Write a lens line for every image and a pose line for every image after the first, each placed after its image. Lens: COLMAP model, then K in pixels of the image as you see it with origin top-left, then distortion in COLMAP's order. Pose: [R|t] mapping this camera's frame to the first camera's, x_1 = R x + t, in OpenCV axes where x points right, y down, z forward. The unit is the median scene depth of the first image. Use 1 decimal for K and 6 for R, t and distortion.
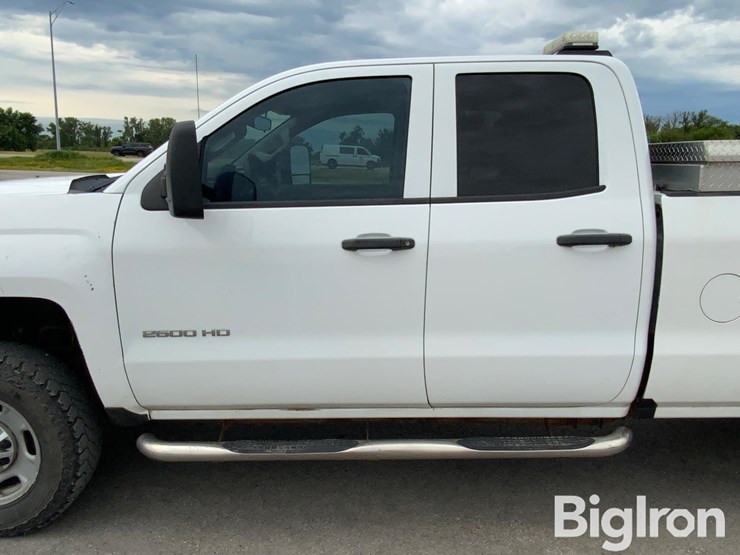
lens RADIAL K [[618.8, 0, 370.0], [0, 618.8, 277.5], [0, 0, 1]] dist [0.012576, -0.008417]
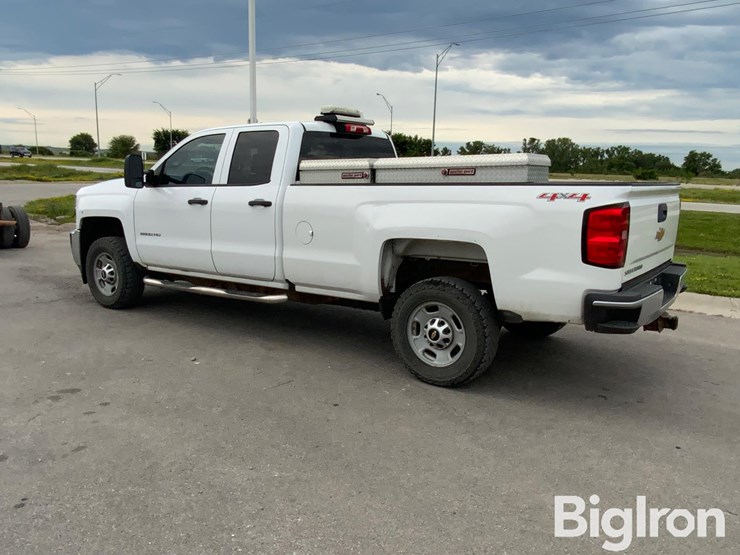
lens RADIAL K [[625.4, 0, 370.0], [0, 625.4, 277.5], [0, 0, 1]] dist [0.090390, -0.142226]
pose [[0.806376, 0.099876, -0.582909, 1.945121], [-0.119553, 0.992817, 0.004725, 0.142191], [0.579194, 0.065879, 0.812524, -0.592959]]
